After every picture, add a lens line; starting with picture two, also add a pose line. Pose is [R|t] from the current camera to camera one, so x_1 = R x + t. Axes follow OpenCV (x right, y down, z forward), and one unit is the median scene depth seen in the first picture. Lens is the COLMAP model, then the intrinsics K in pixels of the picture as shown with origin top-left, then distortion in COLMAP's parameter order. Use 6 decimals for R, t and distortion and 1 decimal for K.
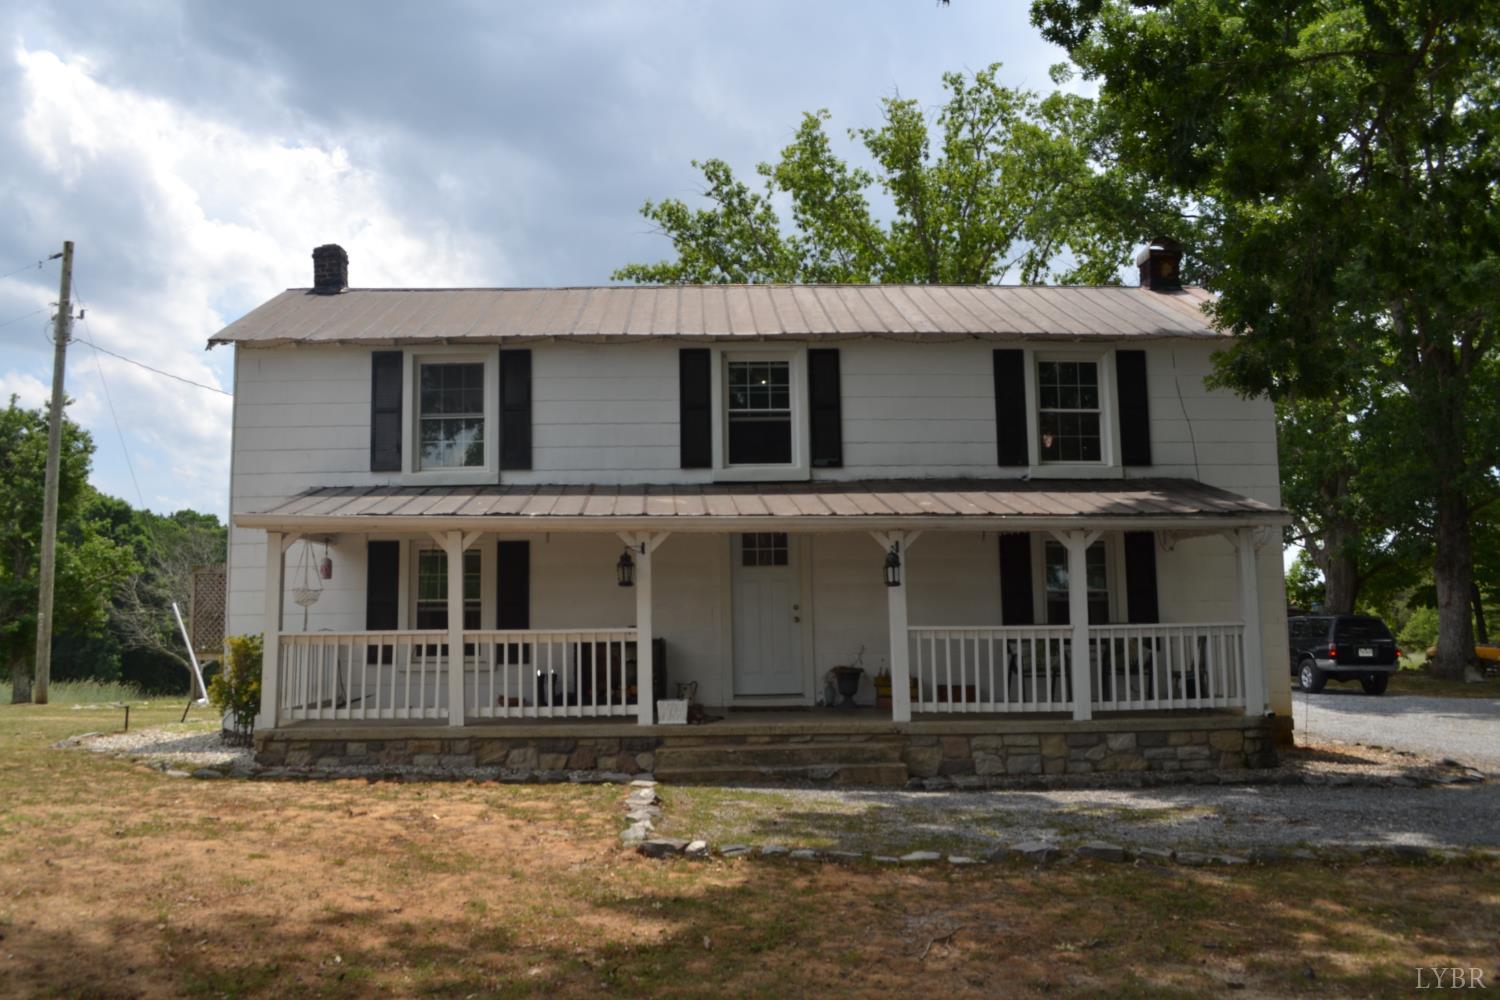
lens RADIAL K [[1207.2, 0, 746.0], [0, 1207.2, 522.1], [0, 0, 1]] dist [-0.089046, 0.016085]
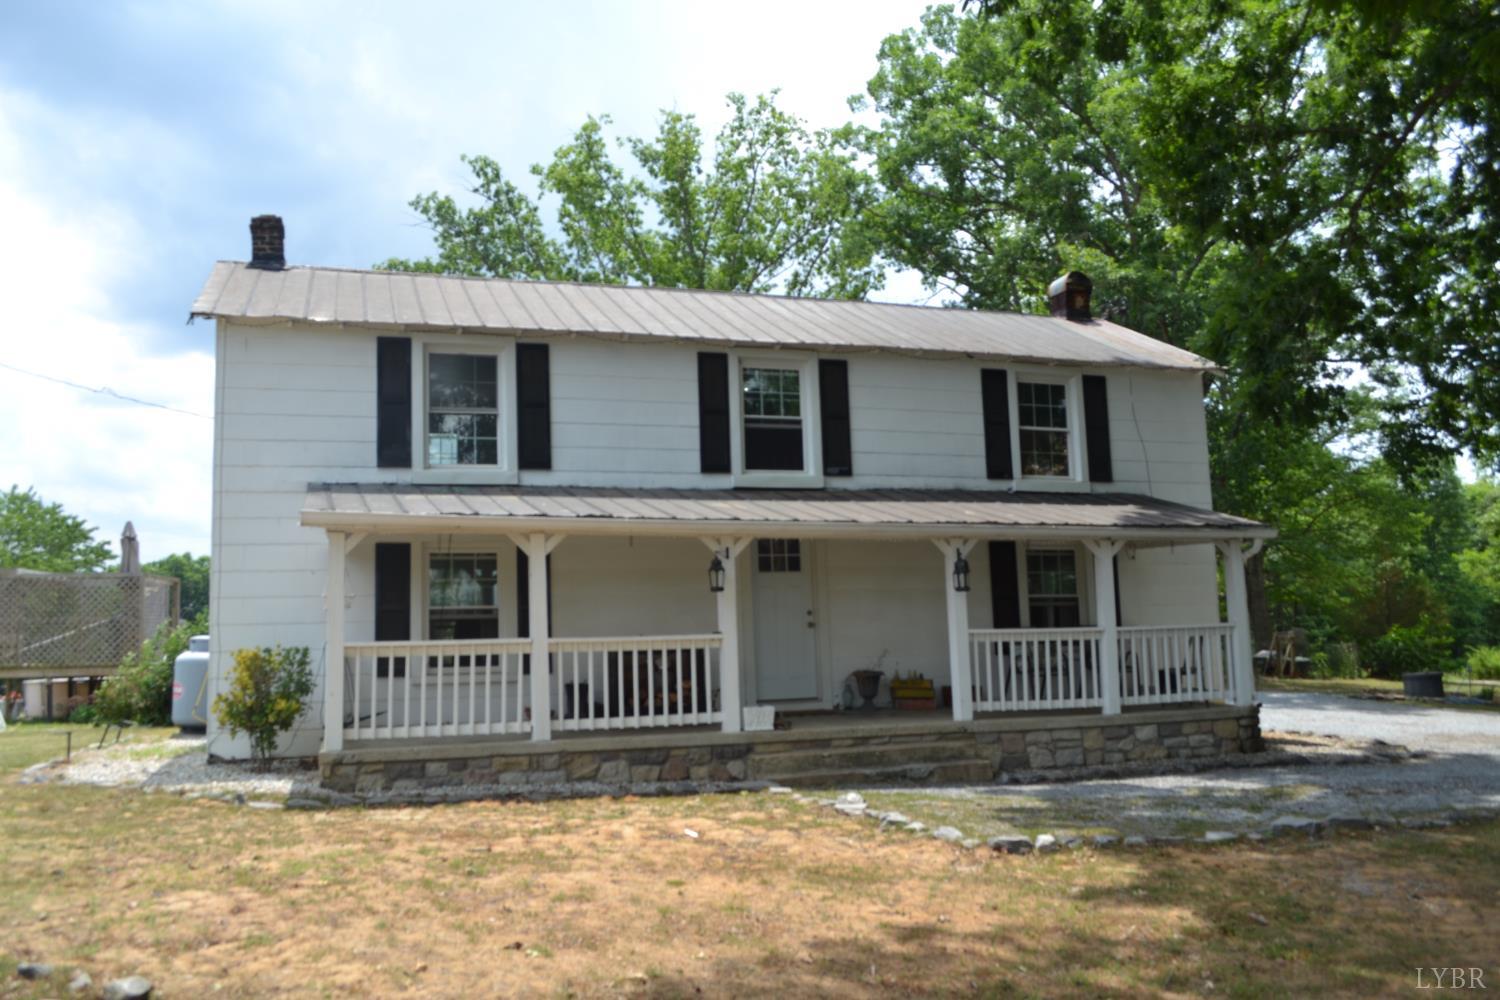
lens RADIAL K [[1207.2, 0, 746.0], [0, 1207.2, 522.1], [0, 0, 1]] dist [-0.089046, 0.016085]
pose [[0.960822, 0.015056, 0.276758, -0.291622], [-0.012977, 0.999872, -0.009341, 0.004479], [-0.276863, 0.005383, 0.960894, 0.039910]]
